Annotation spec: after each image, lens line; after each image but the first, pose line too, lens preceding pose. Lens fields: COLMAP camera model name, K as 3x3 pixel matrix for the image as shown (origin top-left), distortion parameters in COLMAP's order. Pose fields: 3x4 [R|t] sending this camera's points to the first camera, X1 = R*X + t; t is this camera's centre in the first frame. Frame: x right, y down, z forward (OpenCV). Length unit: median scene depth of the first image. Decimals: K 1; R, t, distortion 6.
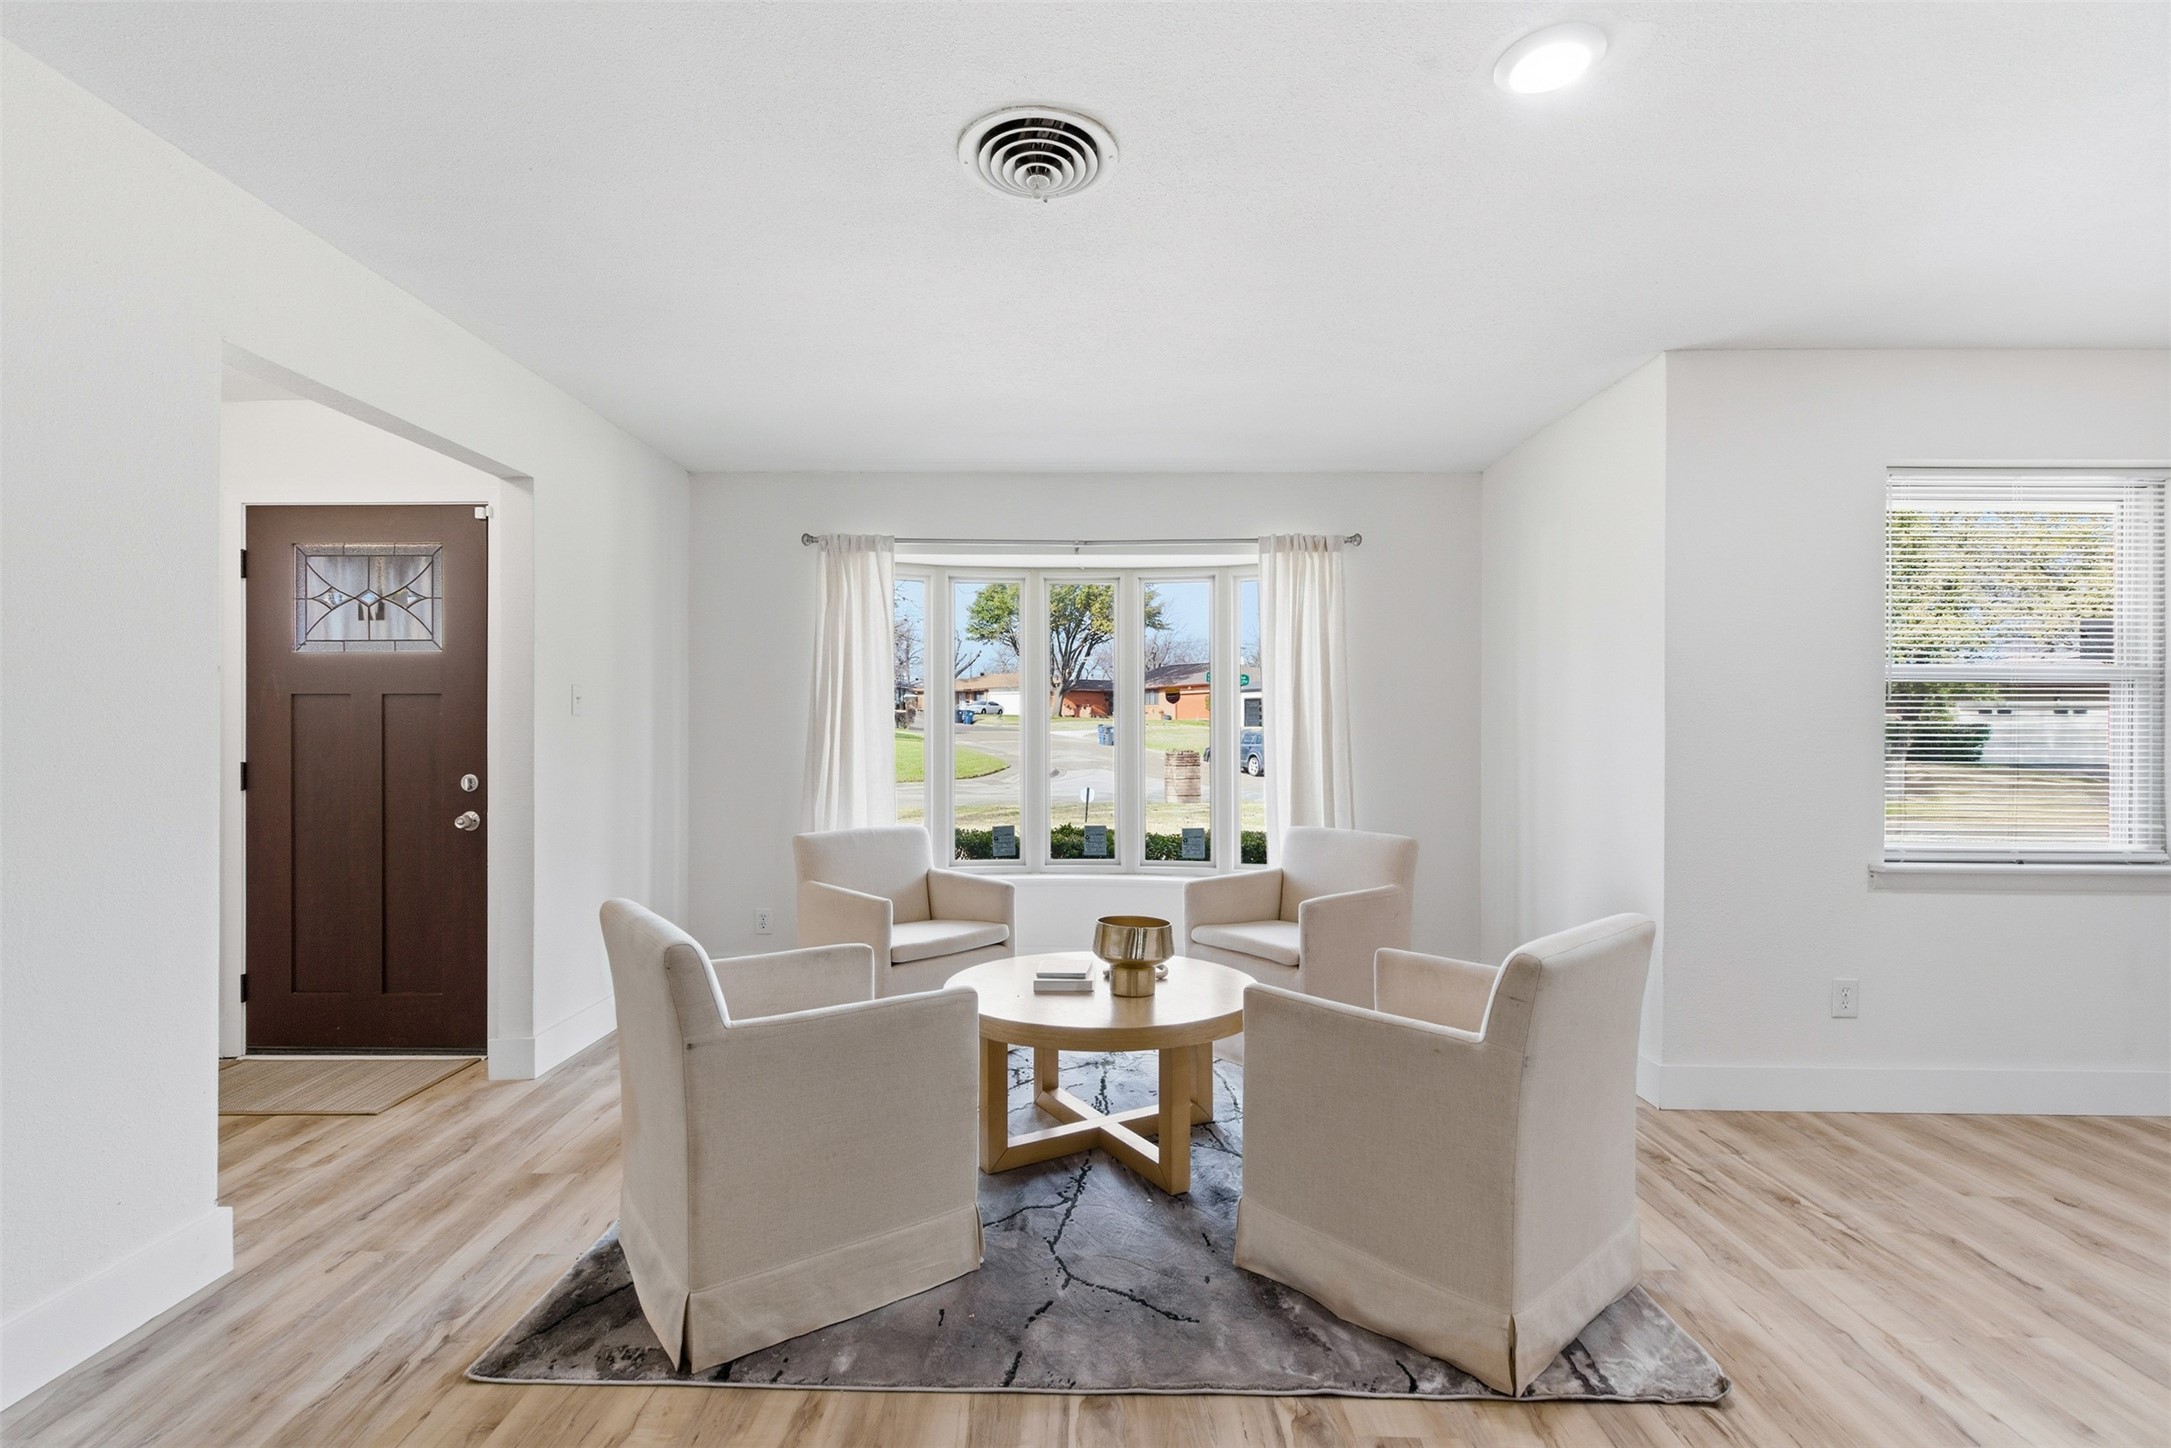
lens RADIAL K [[995.4, 0, 1077.2], [0, 995.4, 729.9], [0, 0, 1]] dist [0.003255, -0.000190]
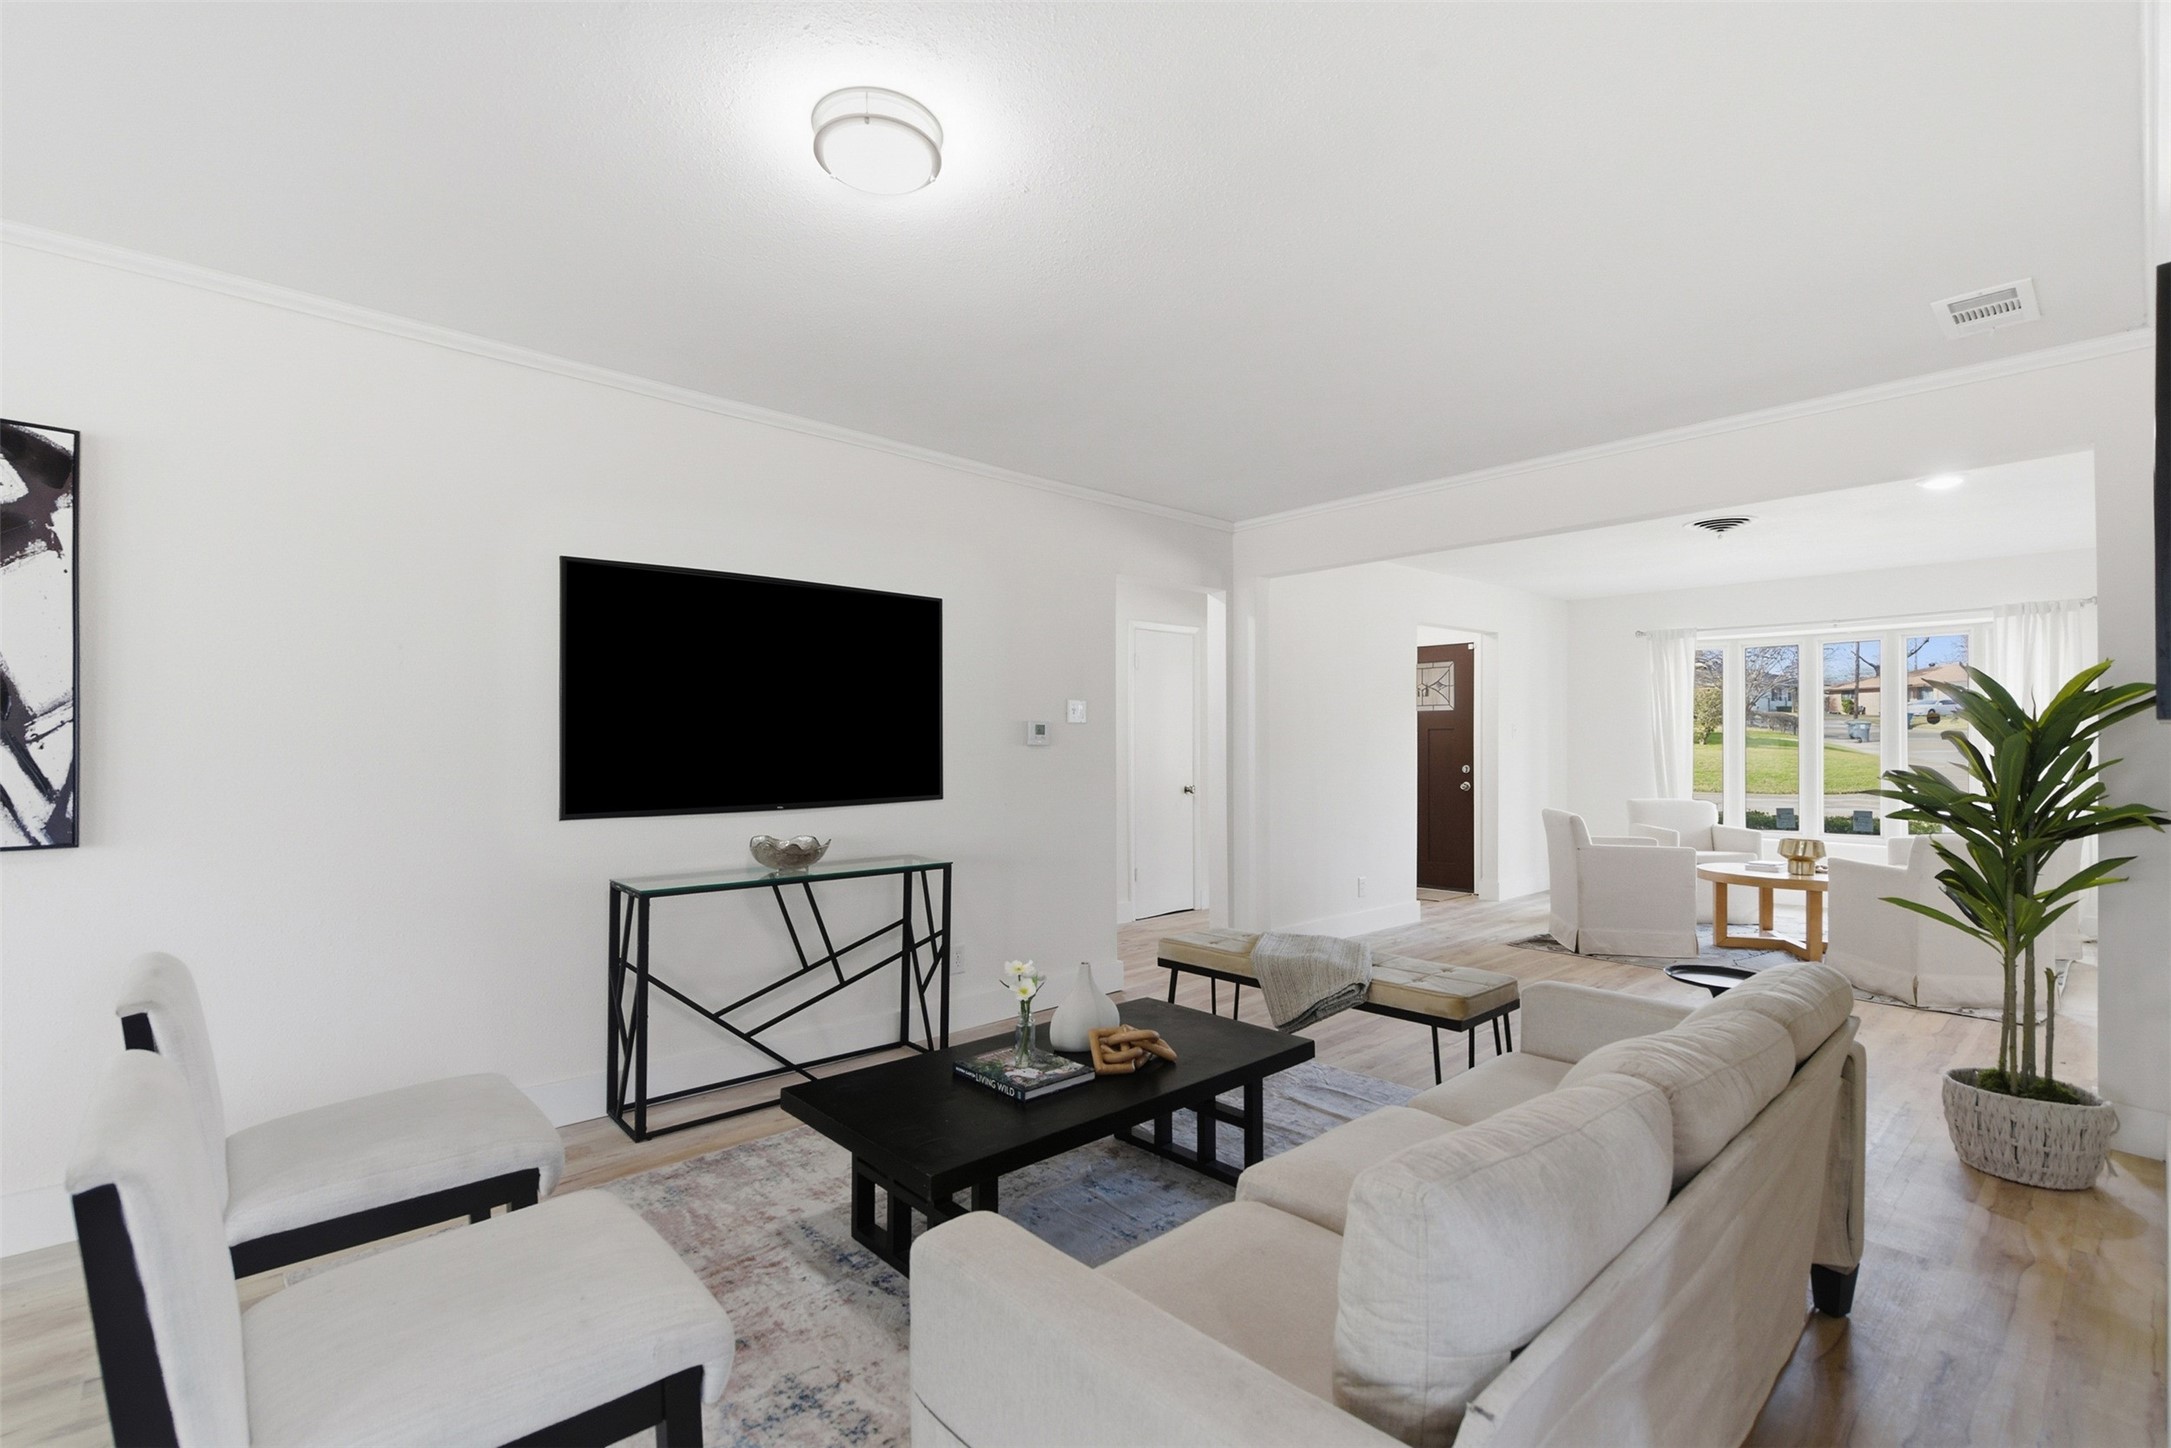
lens RADIAL K [[990.2, 0, 1067.1], [0, 990.2, 736.4], [0, 0, 1]] dist [0.001148, -0.000045]
pose [[0.677925, -0.006598, -0.735101, 0.407125], [0.006109, 0.999976, -0.003342, -0.016735], [0.735106, -0.002225, 0.677949, -1.144901]]
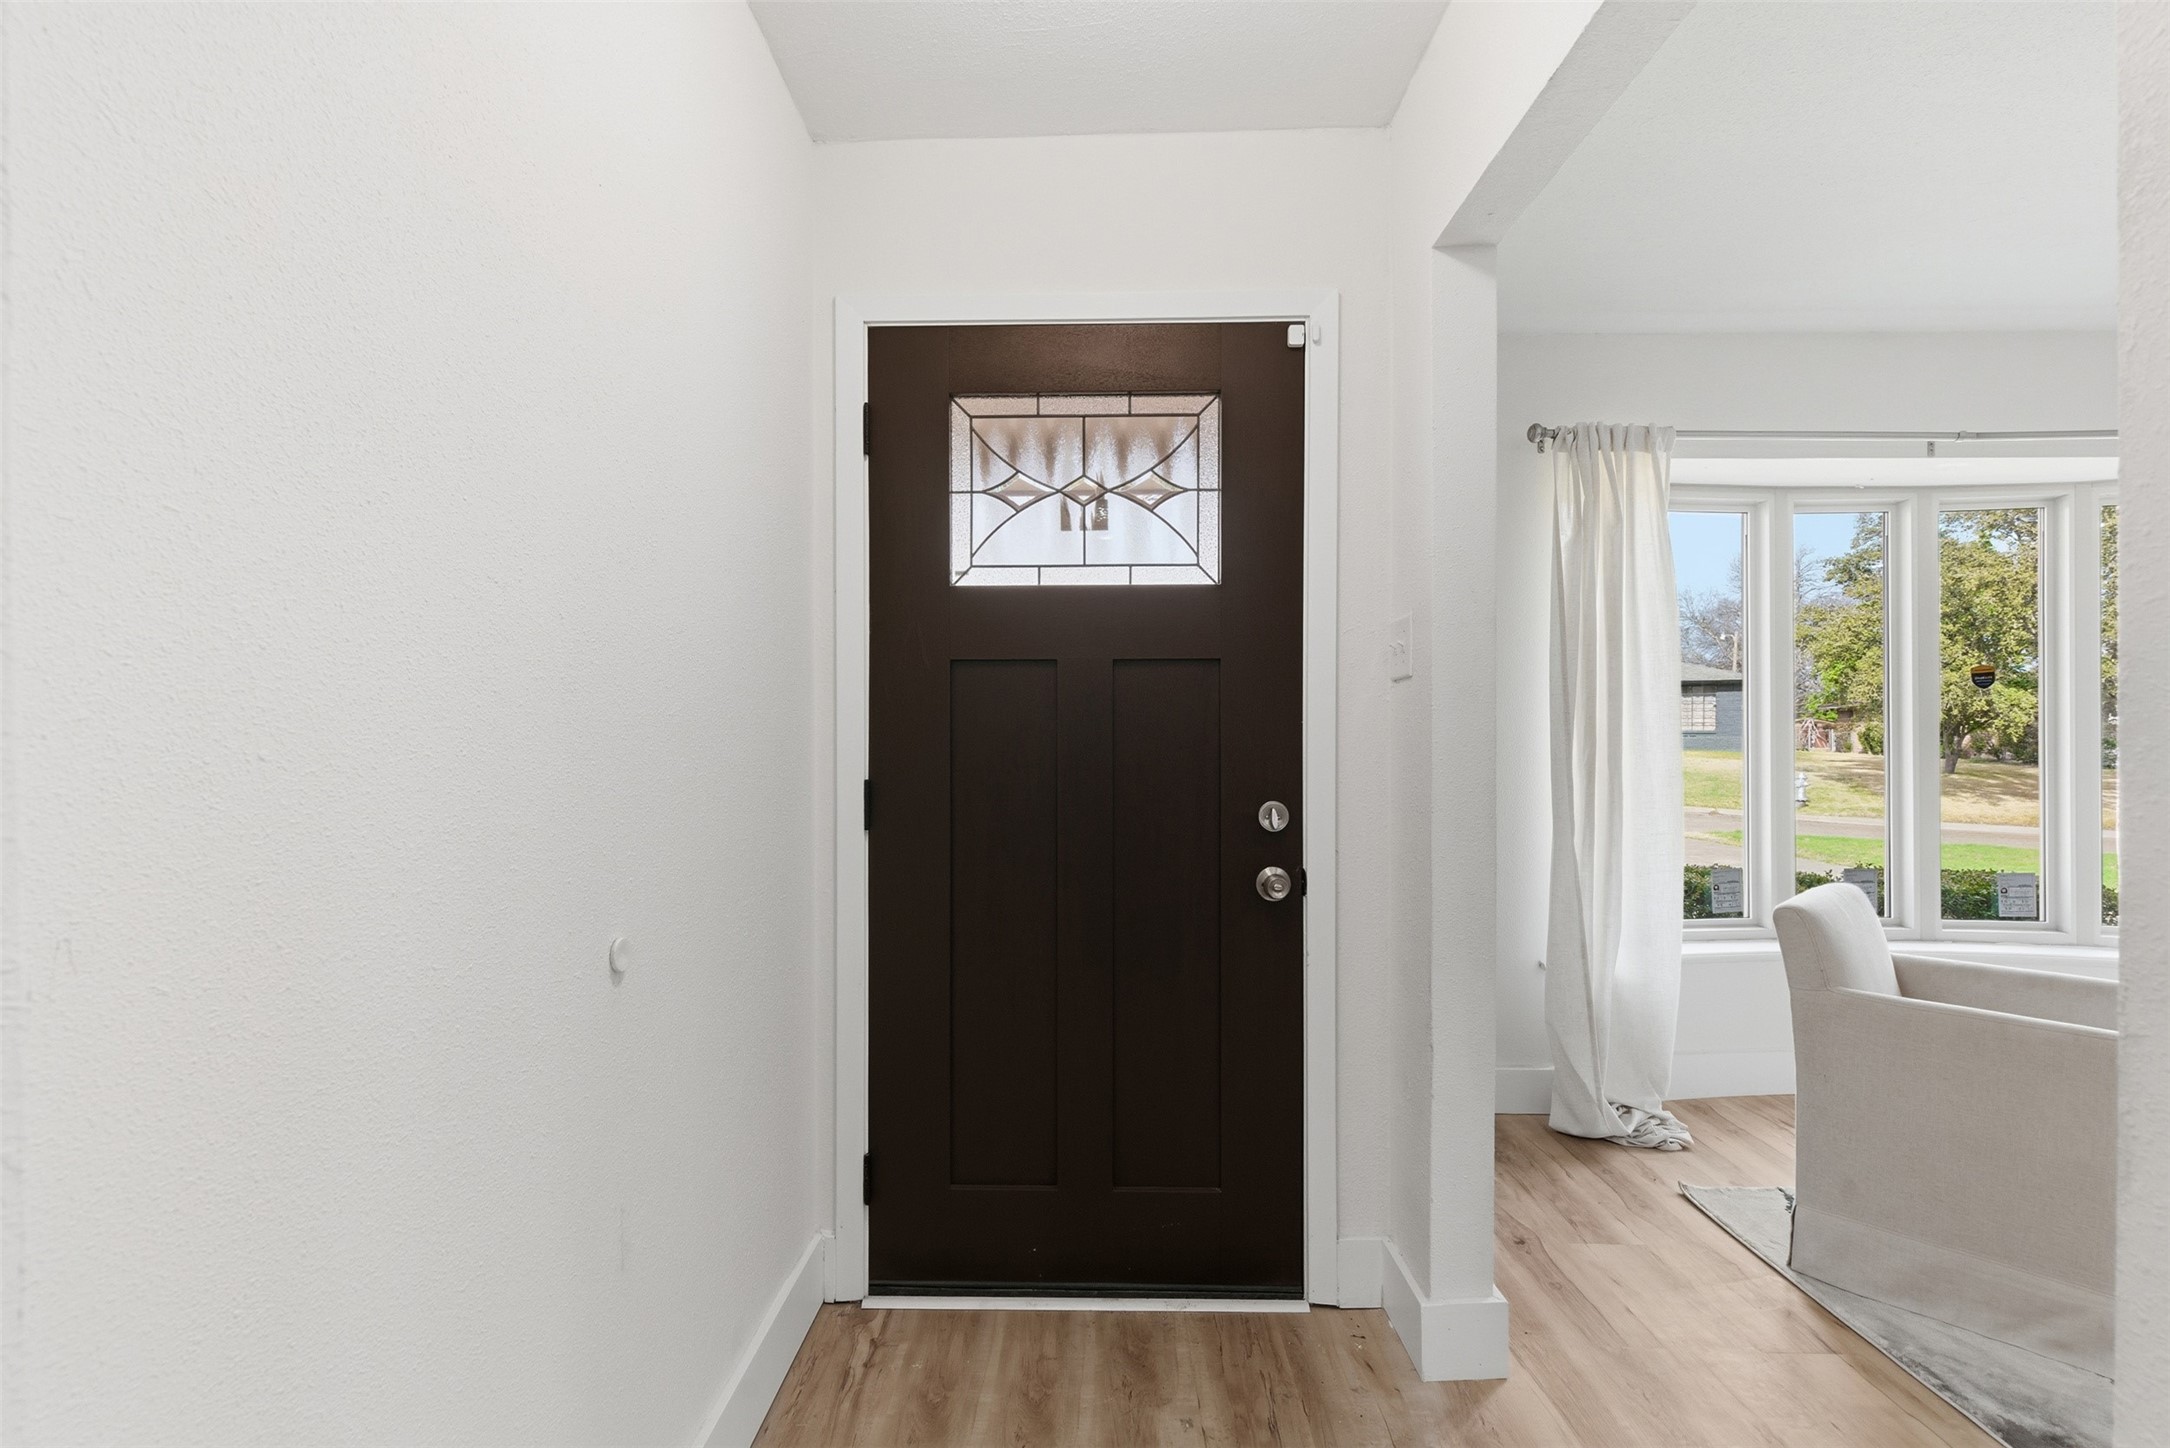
lens RADIAL K [[989.7, 0, 1066.7], [0, 989.7, 736.4], [0, 0, 1]] dist [0.001148, -0.000045]
pose [[0.999979, -0.002054, -0.006227, -0.727526], [0.002077, 0.999991, 0.003701, 0.005175], [0.006219, -0.003714, 0.999974, 0.443737]]
